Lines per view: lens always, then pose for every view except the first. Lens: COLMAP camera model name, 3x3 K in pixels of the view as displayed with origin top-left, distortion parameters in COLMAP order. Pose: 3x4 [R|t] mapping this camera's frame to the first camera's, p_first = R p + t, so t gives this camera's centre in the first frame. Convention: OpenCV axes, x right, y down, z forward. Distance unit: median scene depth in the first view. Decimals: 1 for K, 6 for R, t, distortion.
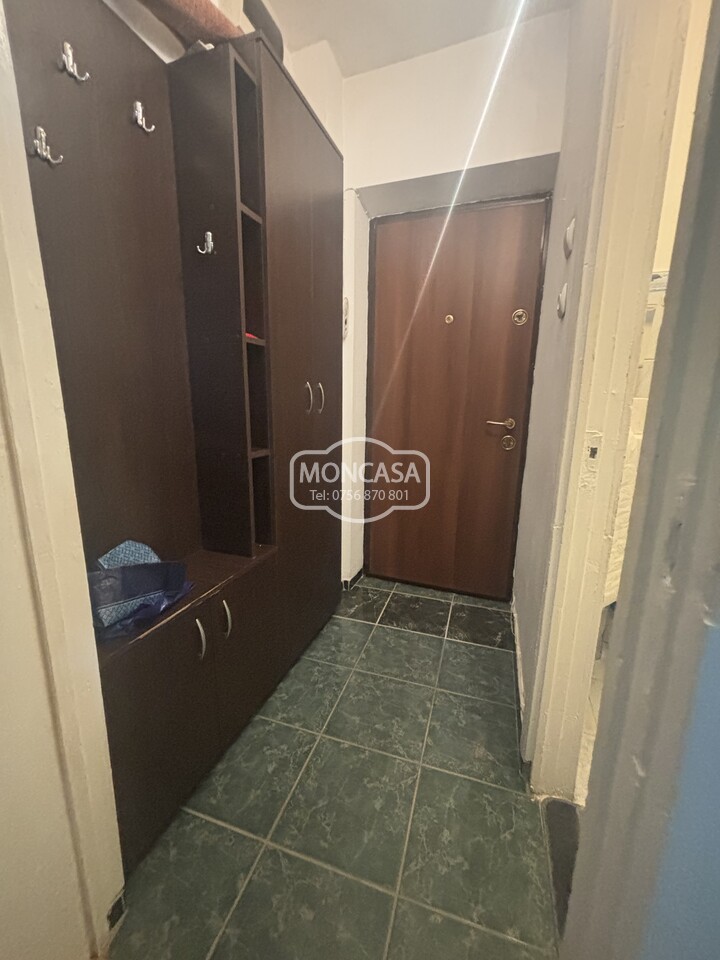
lens RADIAL K [[387.4, 0, 363.5], [0, 387.4, 479.5], [0, 0, 1]] dist [0.000445, 0.000048]
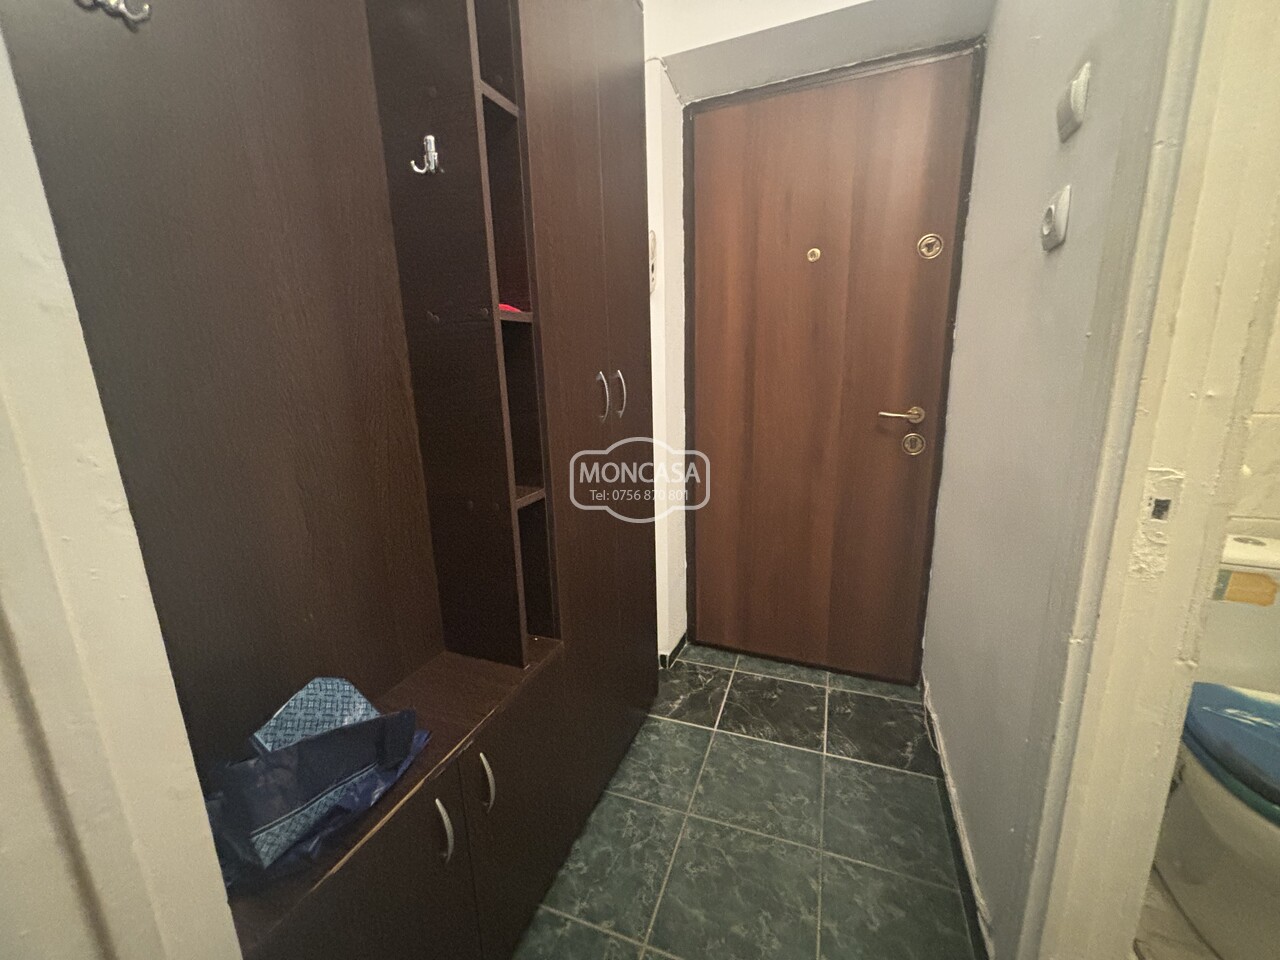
lens RADIAL K [[516.5, 0, 640.0], [0, 516.5, 480.0], [0, 0, 1]] dist [0.000445, 0.000048]
pose [[0.998085, -0.034051, -0.051645, -0.038558], [0.035053, 0.999212, 0.018631, -0.079156], [0.050969, -0.020406, 0.998492, 0.146267]]
